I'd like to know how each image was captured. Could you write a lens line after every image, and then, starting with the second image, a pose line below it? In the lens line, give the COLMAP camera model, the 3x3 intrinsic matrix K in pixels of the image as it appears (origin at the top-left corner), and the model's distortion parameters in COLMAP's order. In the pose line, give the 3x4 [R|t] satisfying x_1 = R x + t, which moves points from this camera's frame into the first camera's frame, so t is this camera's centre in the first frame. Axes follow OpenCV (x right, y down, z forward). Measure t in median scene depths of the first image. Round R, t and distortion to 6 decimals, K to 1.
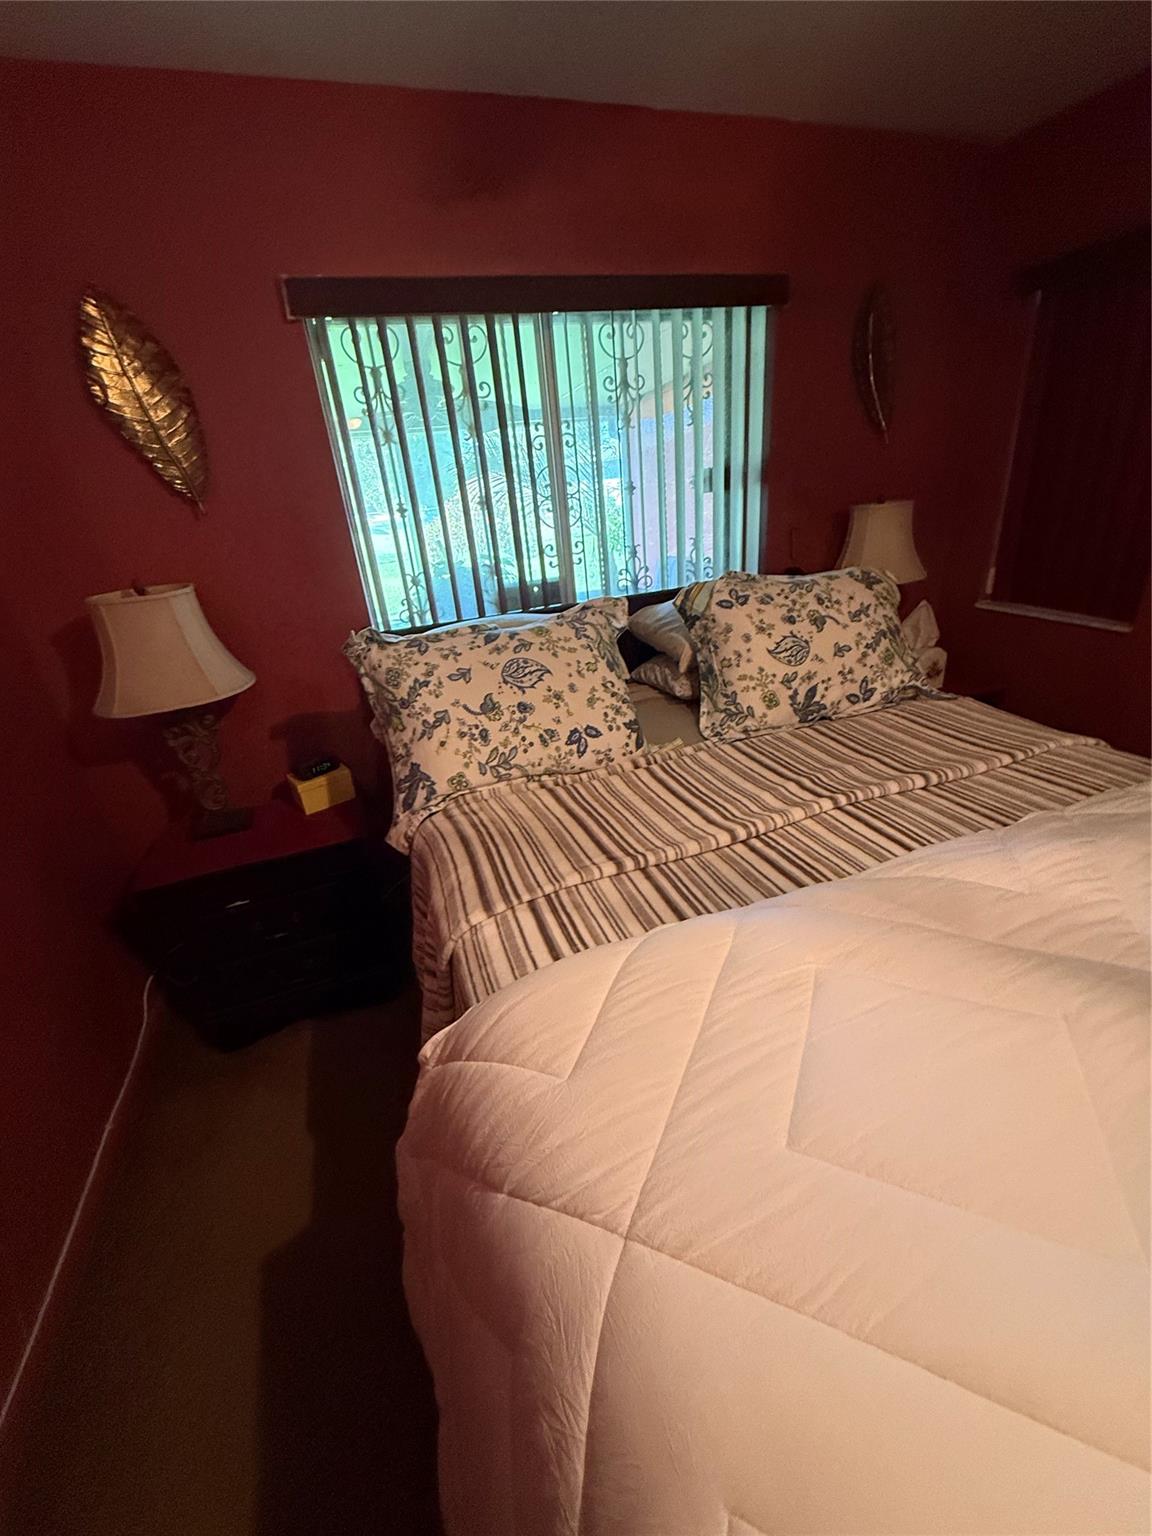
lens RADIAL K [[614.7, 0, 576.7], [0, 614.7, 766.7], [0, 0, 1]] dist [-0.000532, 0.000340]
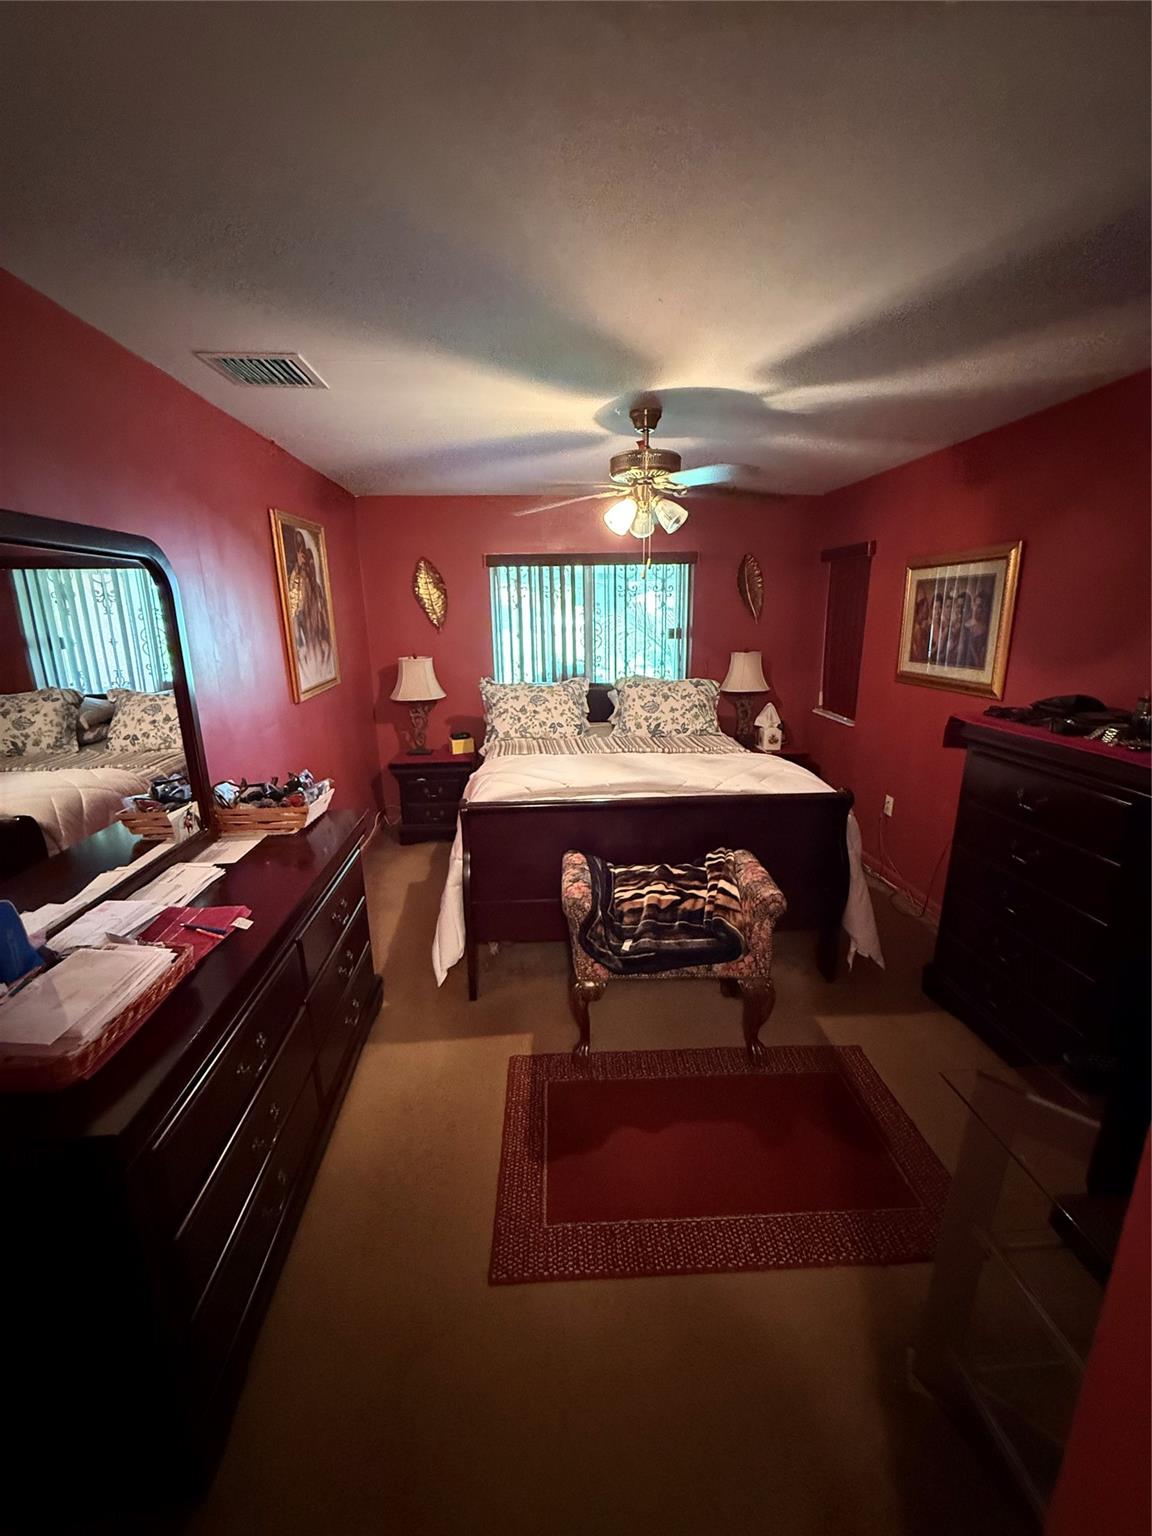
lens RADIAL K [[614.7, 0, 574.3], [0, 614.7, 771.9], [0, 0, 1]] dist [-0.000532, 0.000340]
pose [[0.960786, 0.140856, -0.238849, 0.687858], [-0.176294, 0.975164, -0.134072, 0.445656], [0.214032, 0.170922, 0.961757, -1.373583]]
